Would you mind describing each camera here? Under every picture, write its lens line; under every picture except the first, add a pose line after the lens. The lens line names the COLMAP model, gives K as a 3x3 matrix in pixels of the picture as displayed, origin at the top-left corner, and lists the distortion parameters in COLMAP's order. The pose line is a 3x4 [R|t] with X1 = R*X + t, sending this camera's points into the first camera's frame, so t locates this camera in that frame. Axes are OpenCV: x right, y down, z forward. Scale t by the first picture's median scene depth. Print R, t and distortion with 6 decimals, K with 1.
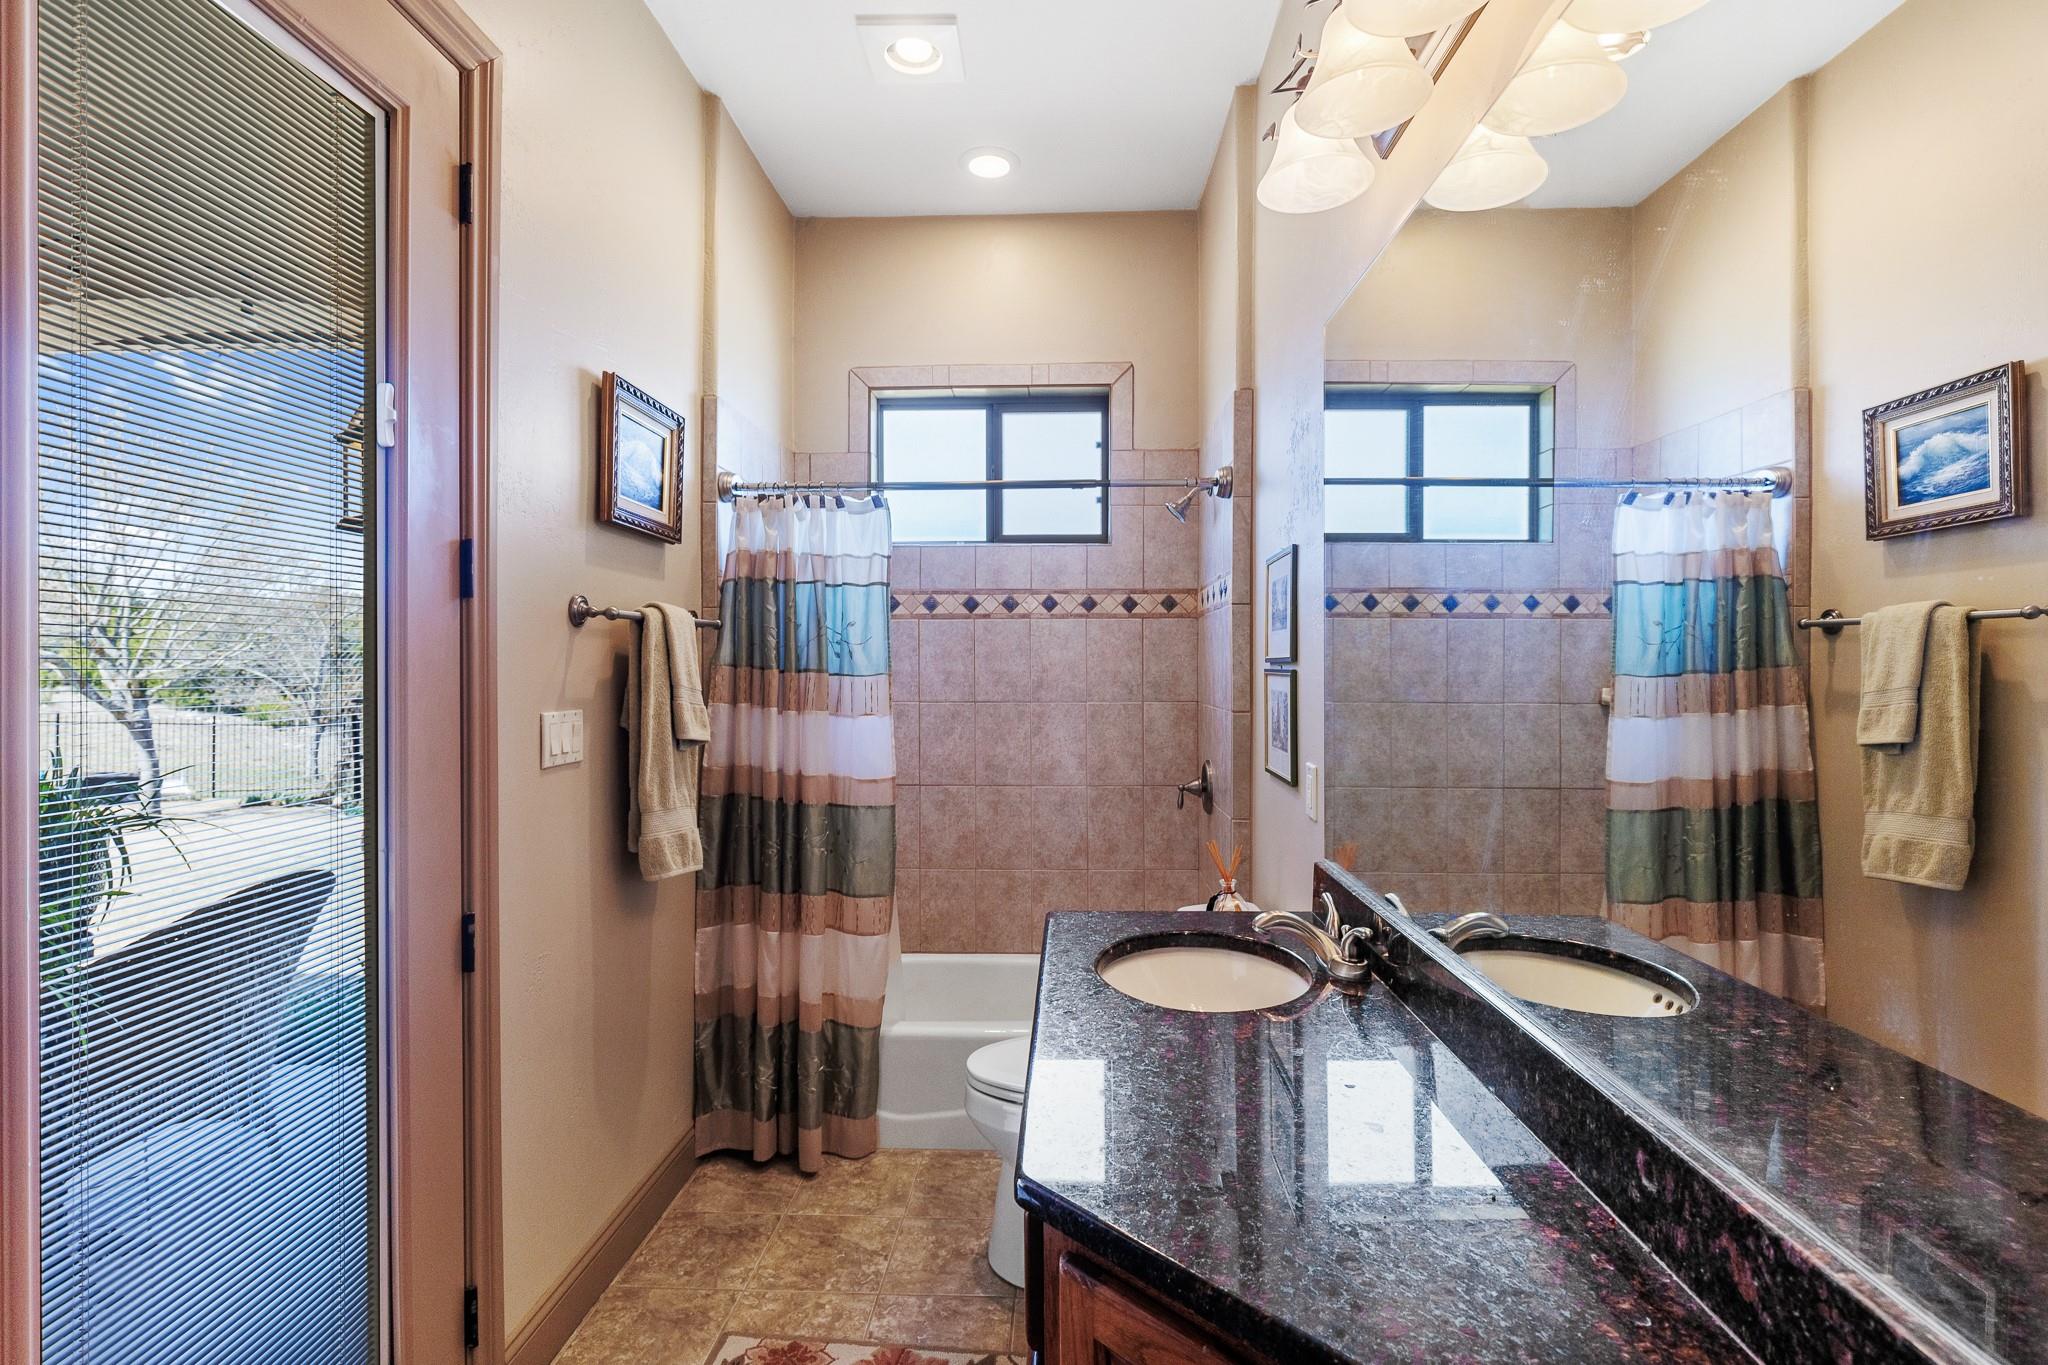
lens RADIAL K [[986.1, 0, 1022.6], [0, 986.1, 670.9], [0, 0, 1]] dist [-0.008499, 0.002077]
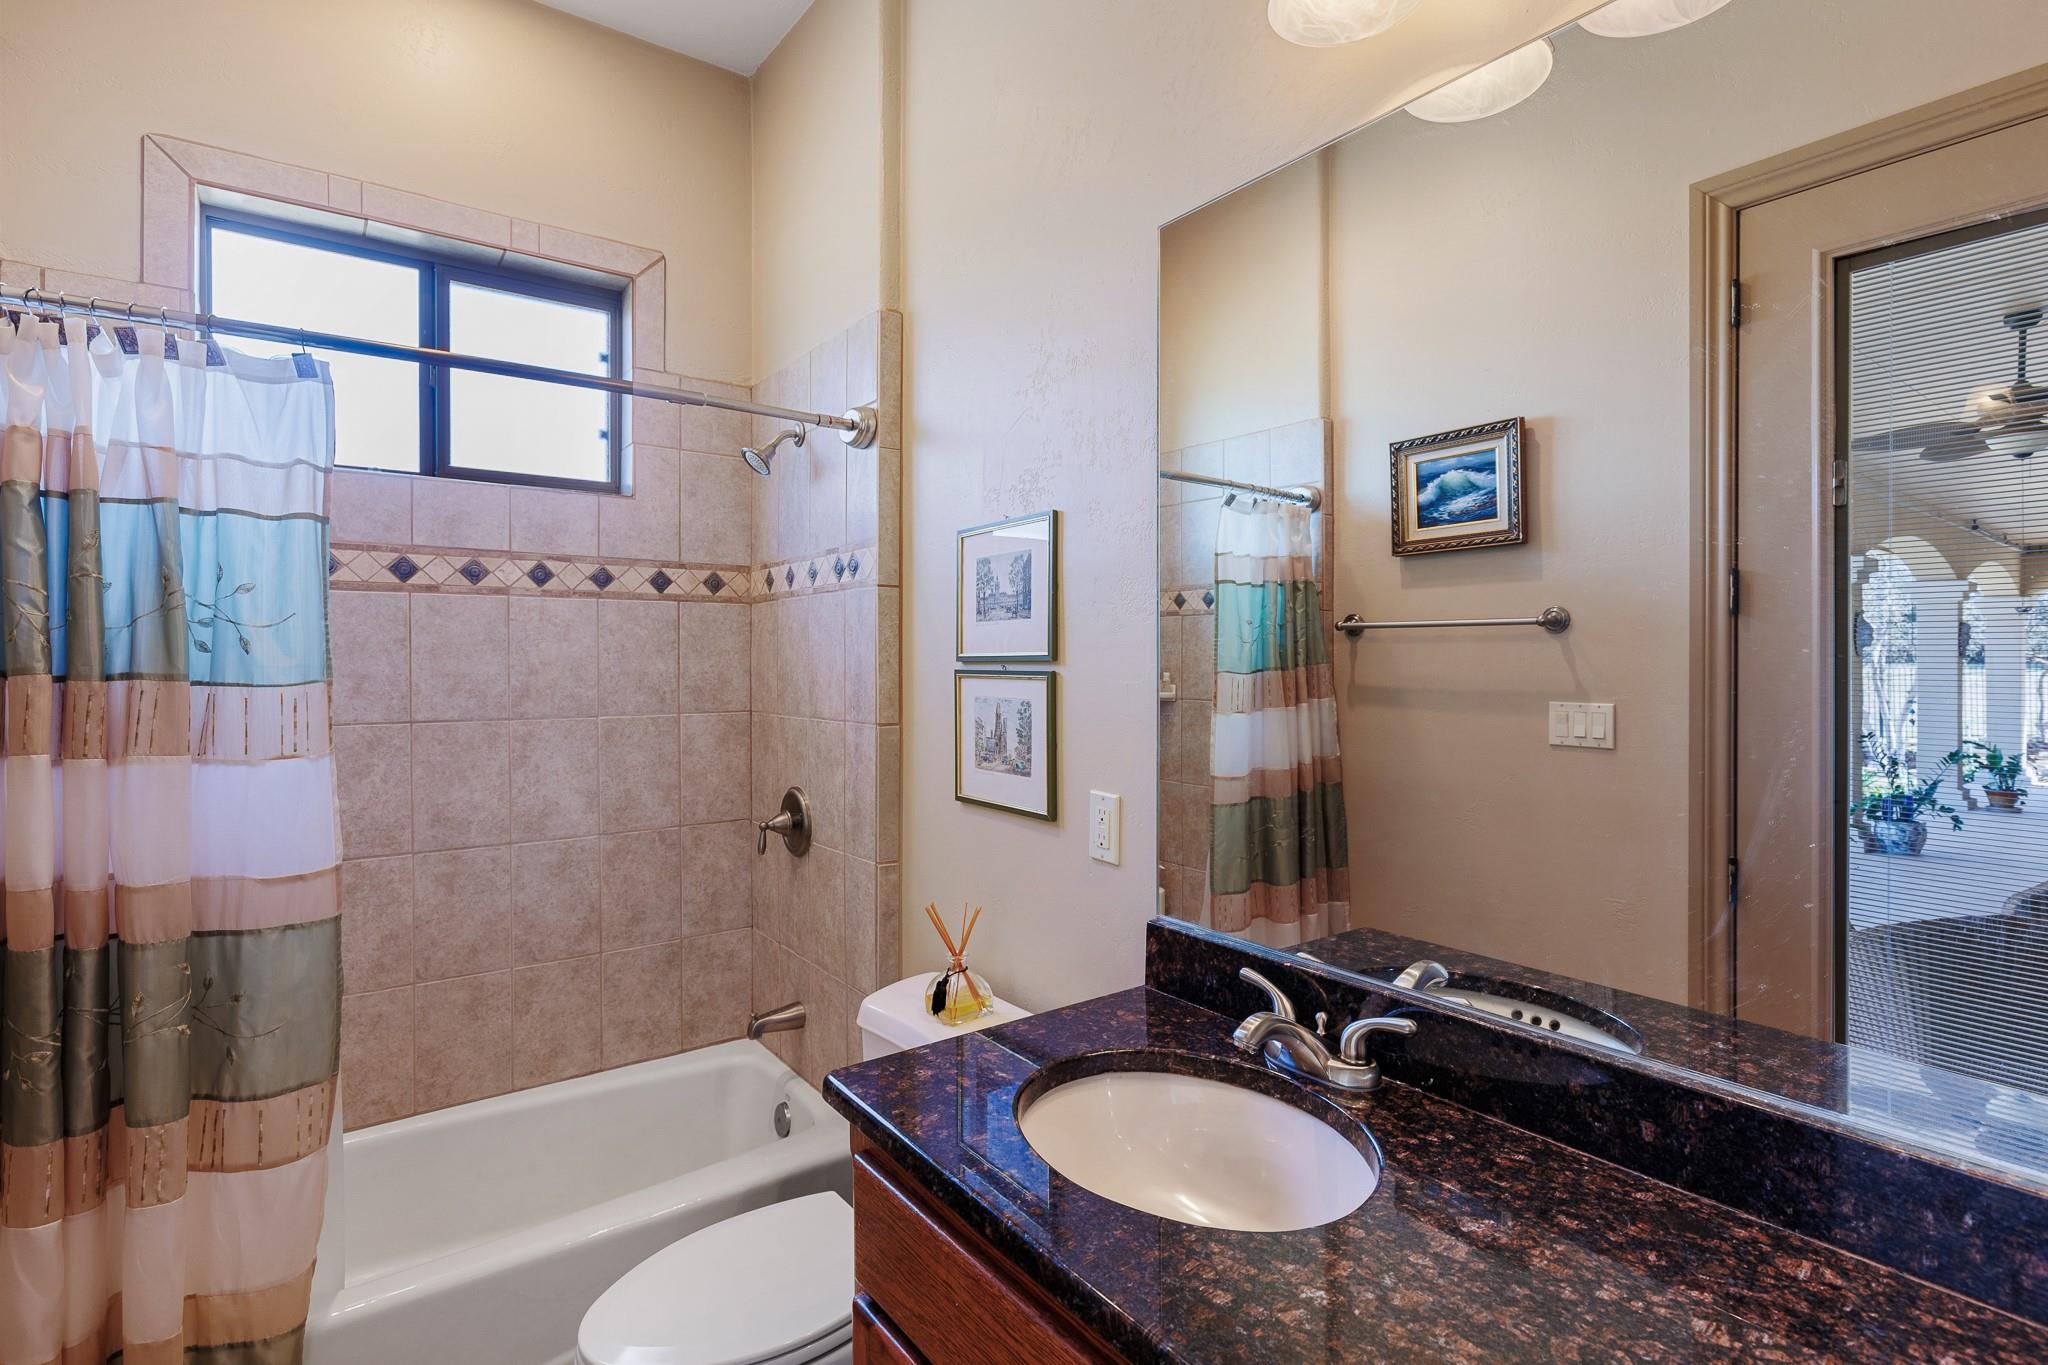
lens RADIAL K [[986.1, 0, 1033.8], [0, 986.1, 667.5], [0, 0, 1]] dist [-0.008499, 0.002077]
pose [[0.767497, -0.004966, 0.641034, -0.185354], [0.005162, 0.999985, 0.001567, -0.003674], [-0.641032, 0.002107, 0.767511, 0.321887]]
